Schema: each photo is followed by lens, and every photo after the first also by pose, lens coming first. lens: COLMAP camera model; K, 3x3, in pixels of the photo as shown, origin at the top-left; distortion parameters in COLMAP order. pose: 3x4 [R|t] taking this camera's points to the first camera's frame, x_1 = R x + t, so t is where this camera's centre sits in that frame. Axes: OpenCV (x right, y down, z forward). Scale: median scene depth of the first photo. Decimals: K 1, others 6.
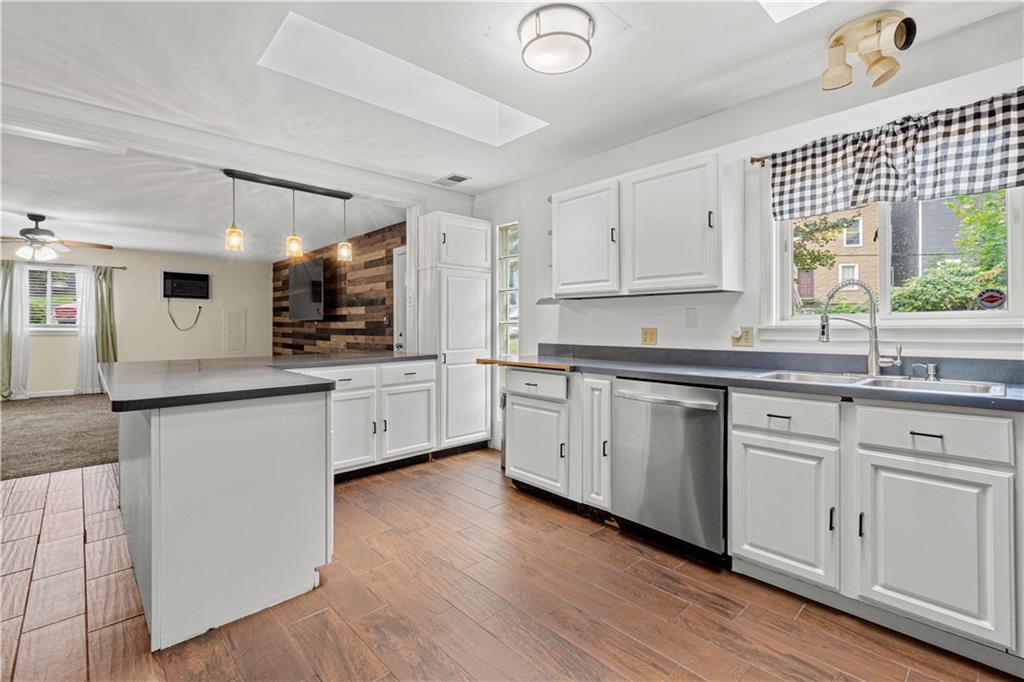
lens RADIAL K [[459.3, 0, 501.0], [0, 459.3, 324.0], [0, 0, 1]] dist [0.004537, -0.001932]
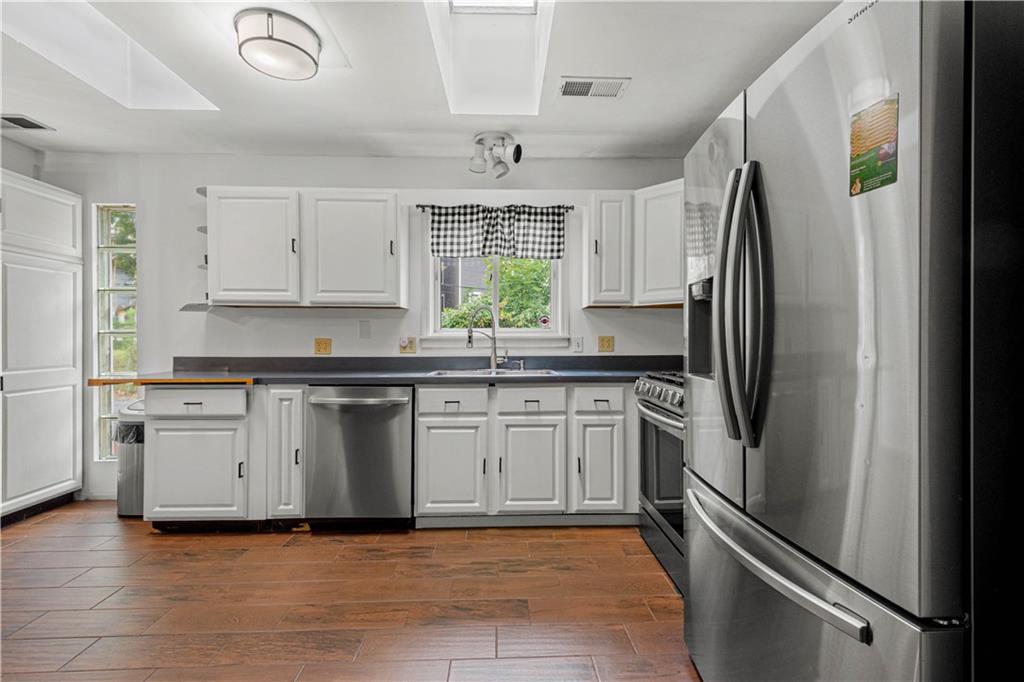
lens RADIAL K [[459.3, 0, 511.2], [0, 459.3, 340.2], [0, 0, 1]] dist [0.004537, -0.001932]
pose [[0.653349, -0.001170, 0.757056, -0.259532], [-0.005141, 0.999969, 0.005982, 0.005671], [-0.757040, -0.007801, 0.653322, -0.023819]]
